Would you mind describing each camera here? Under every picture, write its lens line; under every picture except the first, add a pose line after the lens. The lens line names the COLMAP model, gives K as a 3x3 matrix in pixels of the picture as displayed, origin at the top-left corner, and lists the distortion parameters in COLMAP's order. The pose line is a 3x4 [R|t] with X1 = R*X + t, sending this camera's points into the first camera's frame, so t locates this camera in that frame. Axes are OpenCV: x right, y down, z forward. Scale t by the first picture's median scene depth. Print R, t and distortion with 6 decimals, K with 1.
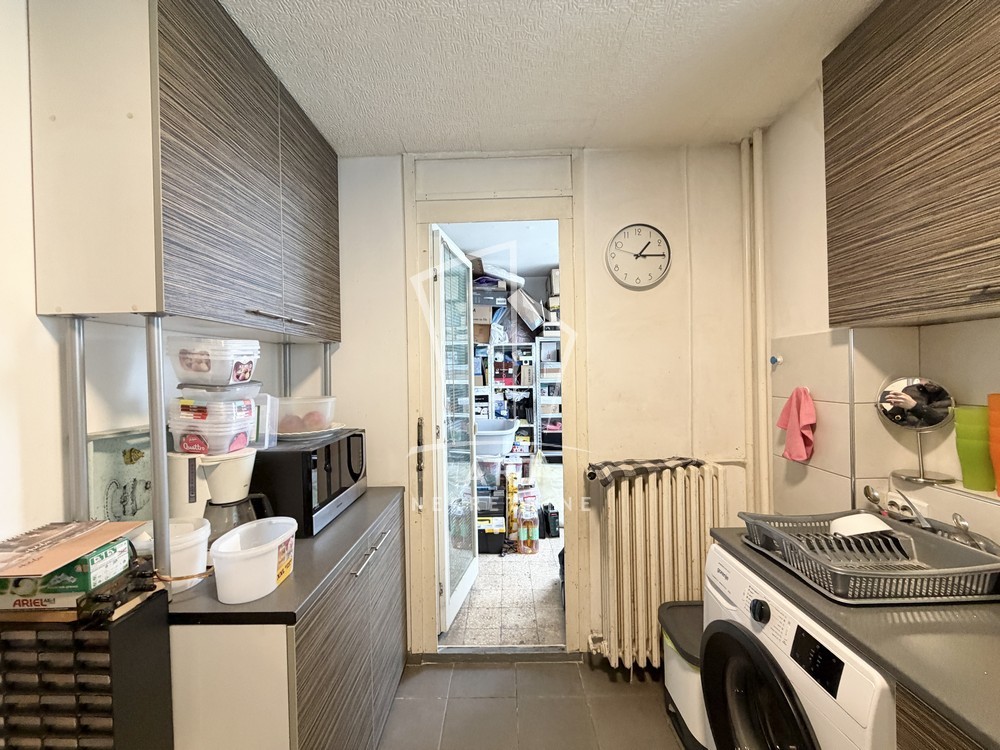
lens RADIAL K [[398.4, 0, 499.5], [0, 398.4, 380.9], [0, 0, 1]] dist [-0.001999, 0.000227]
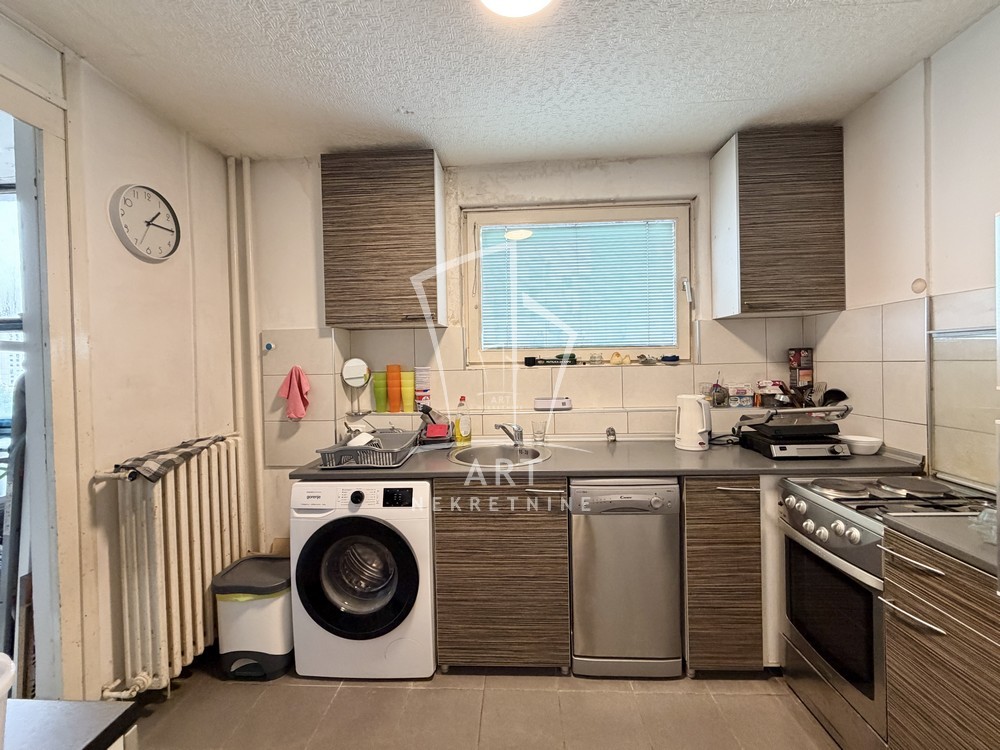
lens RADIAL K [[398.4, 0, 506.8], [0, 398.4, 372.0], [0, 0, 1]] dist [-0.001999, 0.000227]
pose [[0.031273, -0.013840, 0.999415, -0.568462], [0.041432, 0.999063, 0.012538, 0.045590], [-0.998652, 0.041016, 0.031817, 0.195459]]
